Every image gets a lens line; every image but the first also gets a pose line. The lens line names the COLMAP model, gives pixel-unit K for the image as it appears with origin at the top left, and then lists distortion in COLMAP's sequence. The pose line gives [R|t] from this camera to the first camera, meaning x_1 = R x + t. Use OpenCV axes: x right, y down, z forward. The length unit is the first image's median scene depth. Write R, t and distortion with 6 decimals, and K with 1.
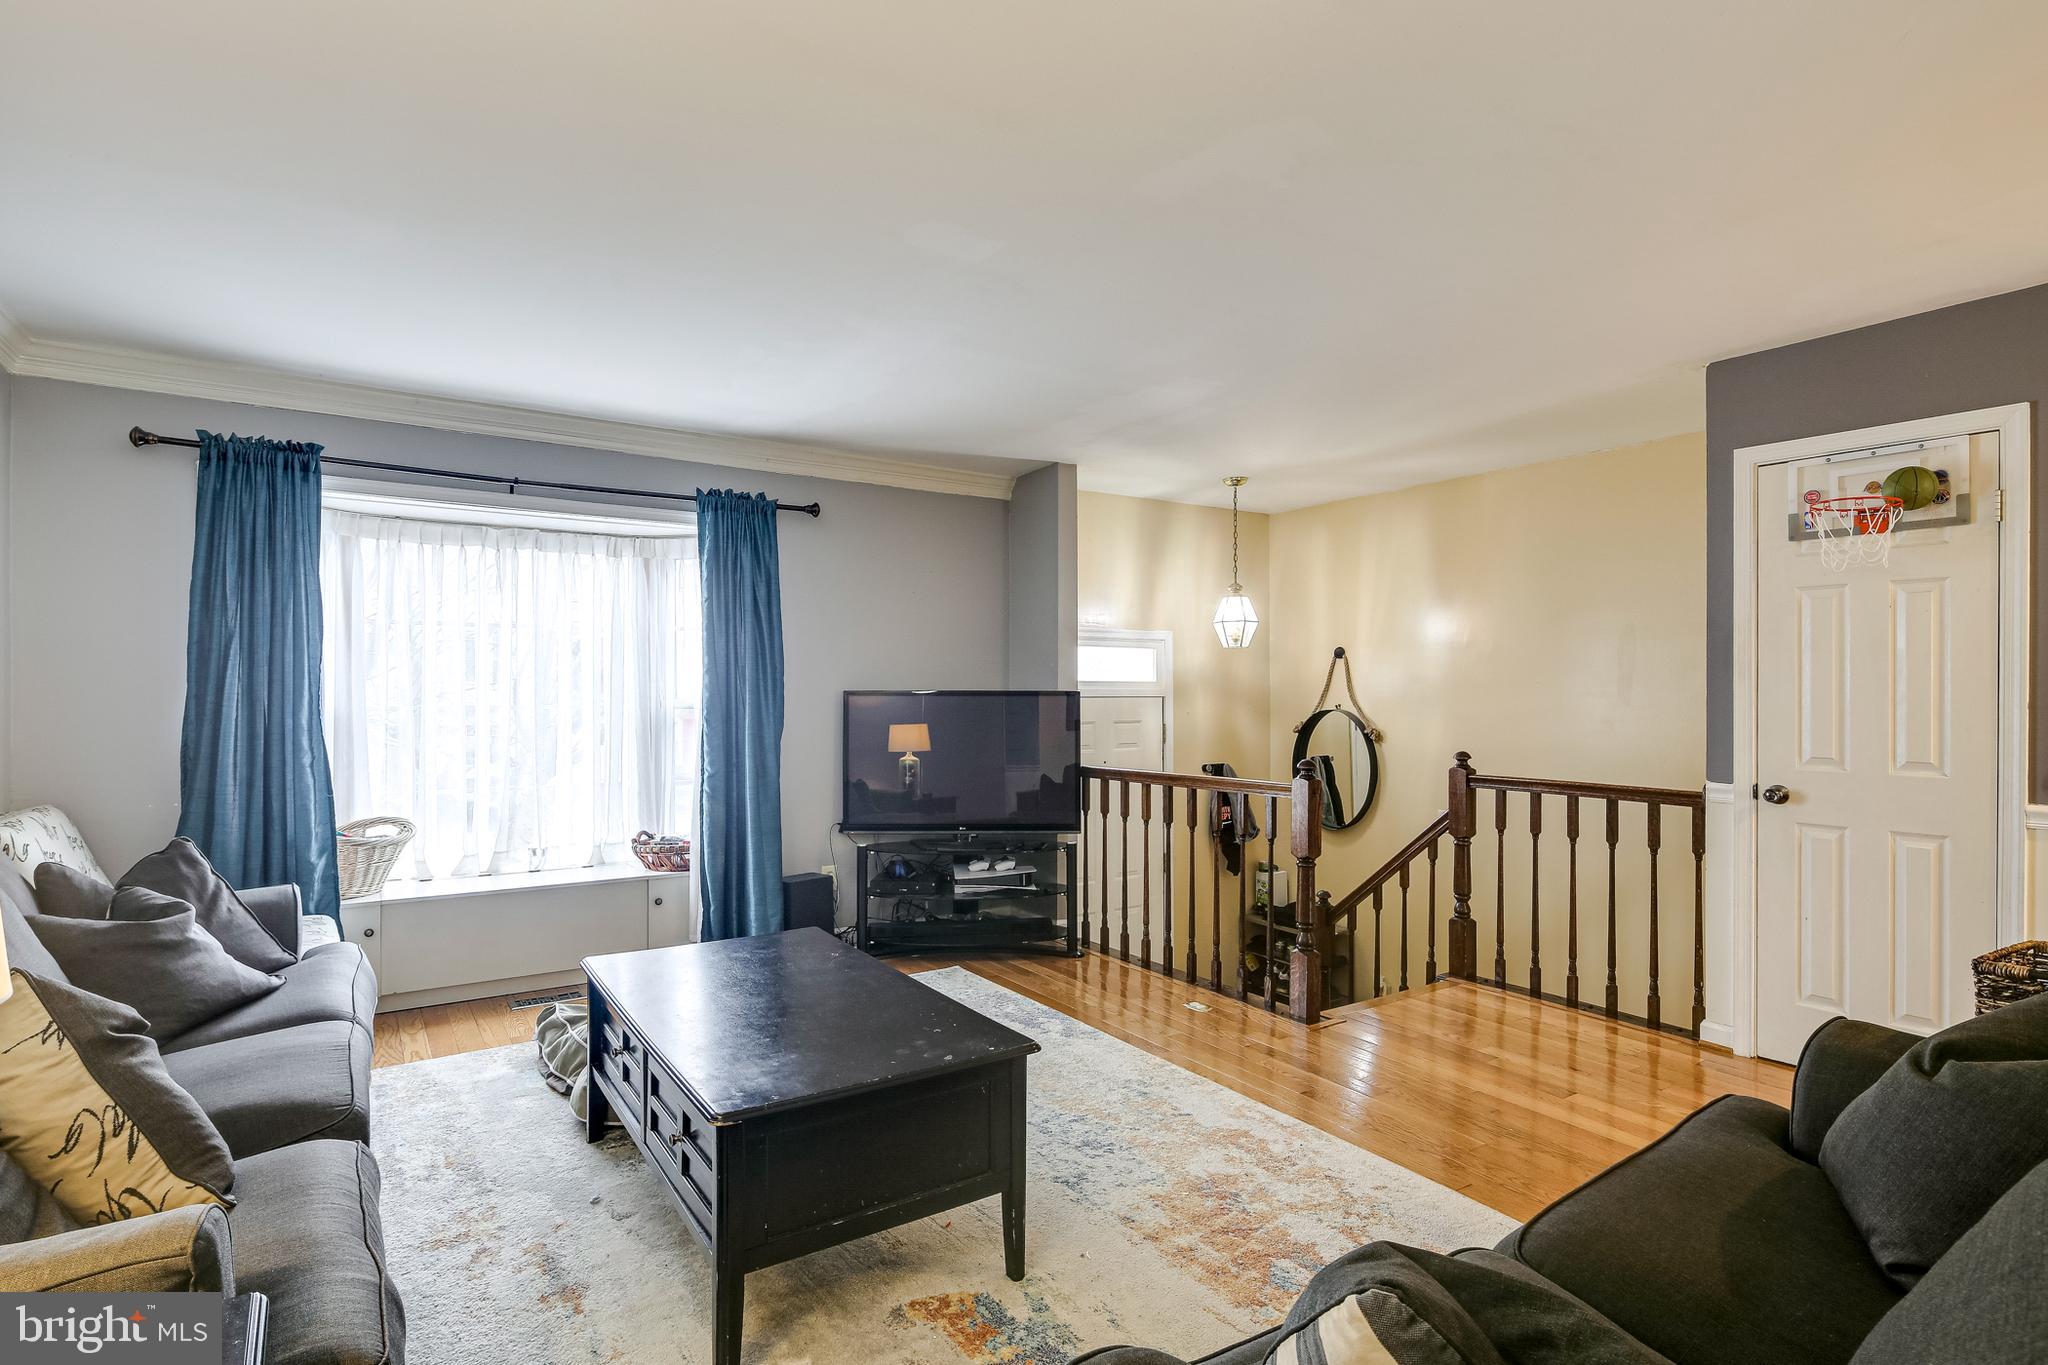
lens RADIAL K [[1007.7, 0, 1014.2], [0, 1007.7, 690.8], [0, 0, 1]] dist [0.004653, -0.003821]
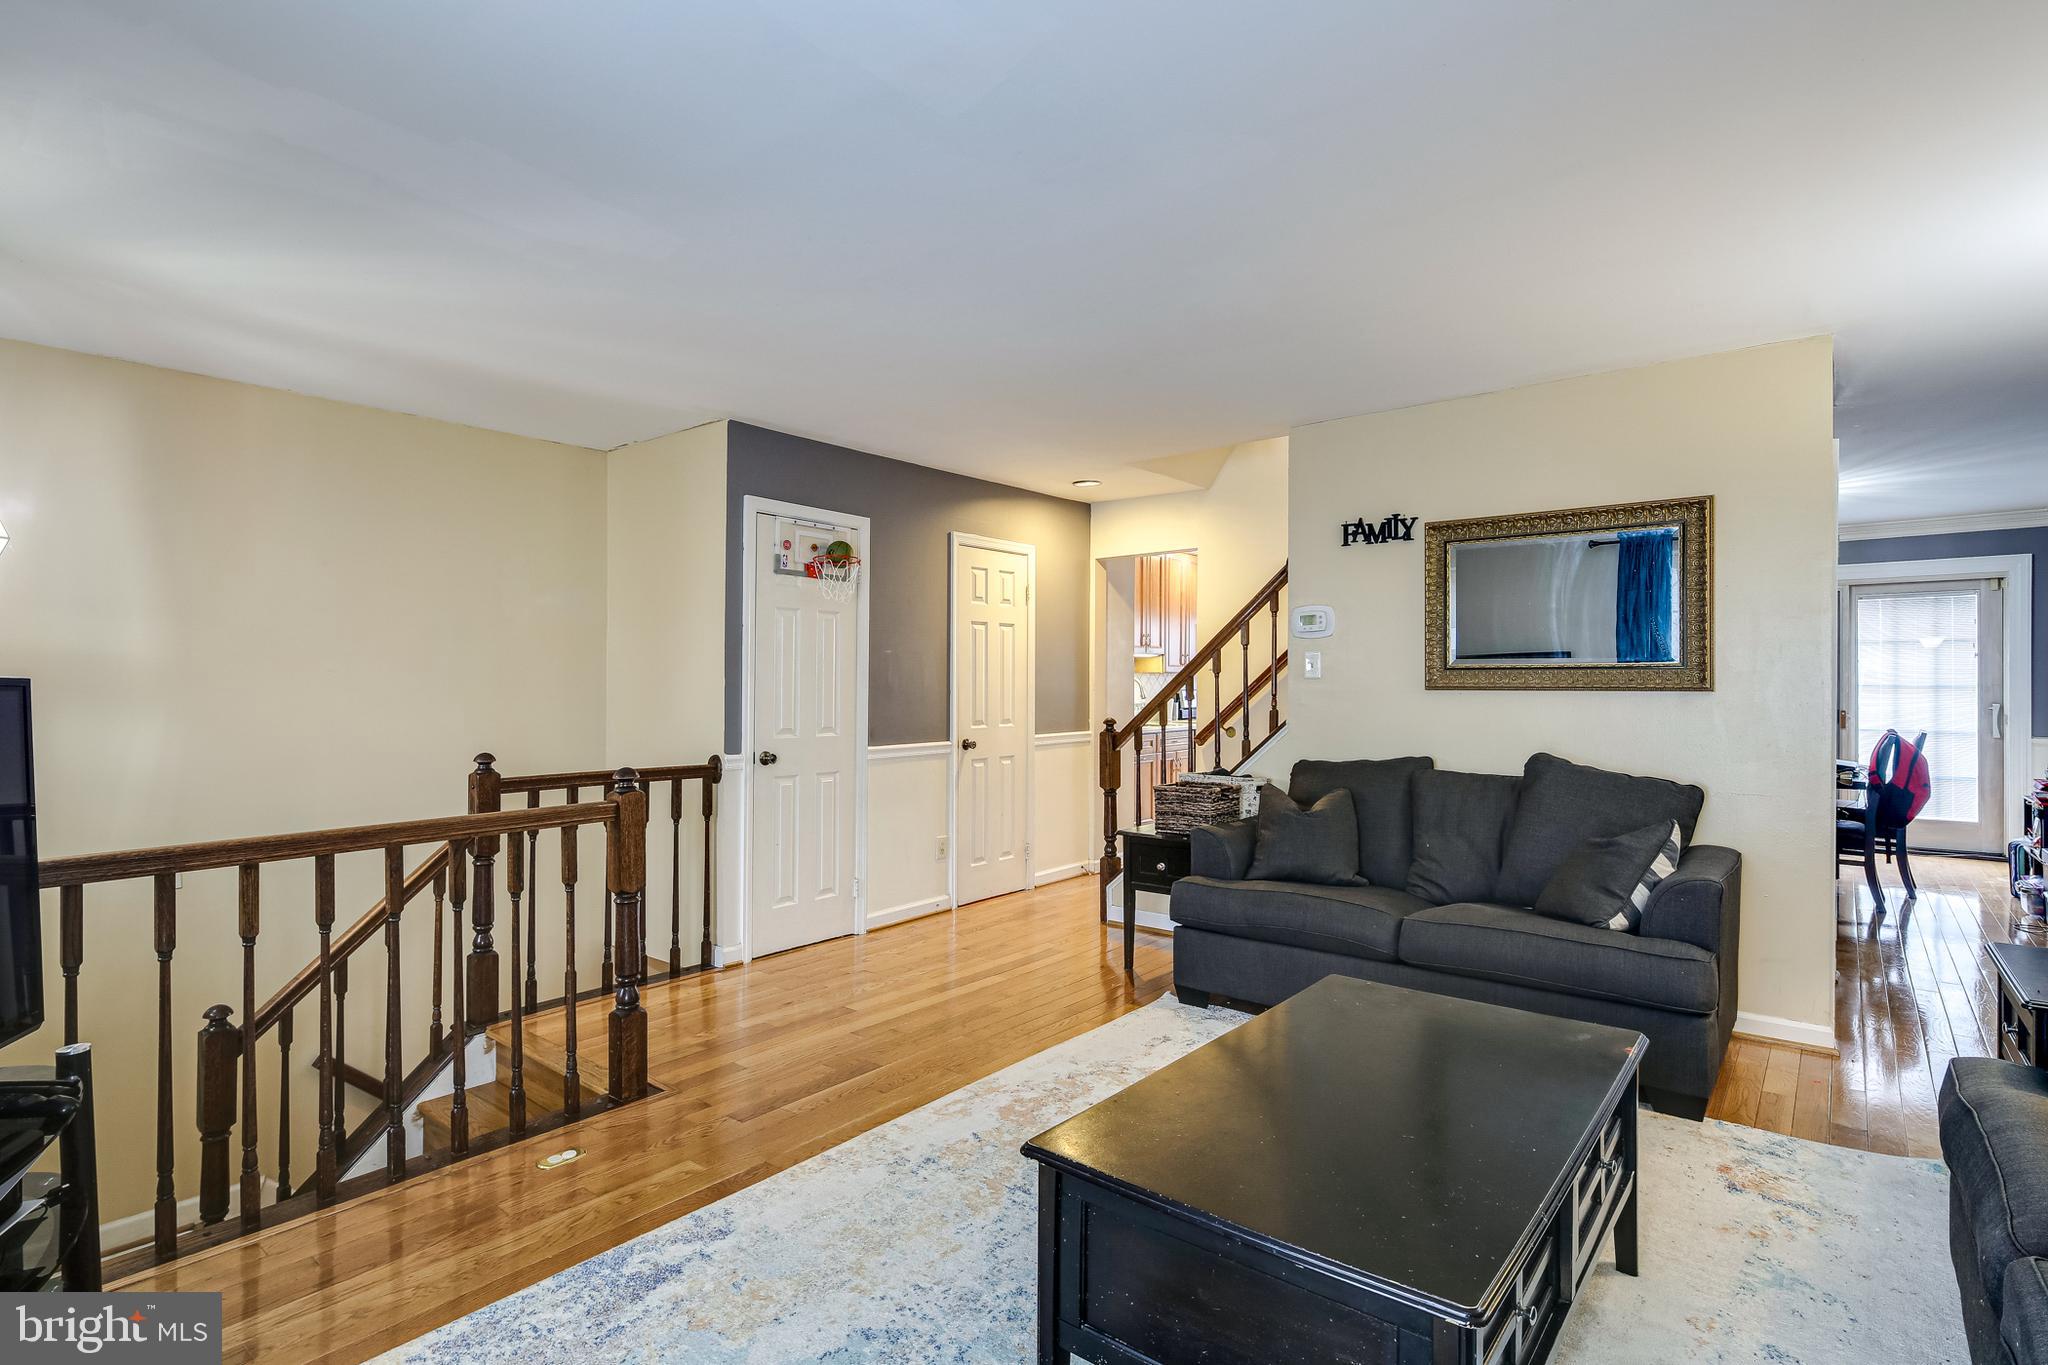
lens RADIAL K [[1007.7, 0, 1012.1], [0, 1007.7, 683.2], [0, 0, 1]] dist [0.004653, -0.003821]
pose [[-0.293096, 0.001346, 0.956082, -0.599855], [-0.000663, 0.999998, -0.001611, 0.004031], [-0.956083, -0.001106, -0.293095, 1.021554]]
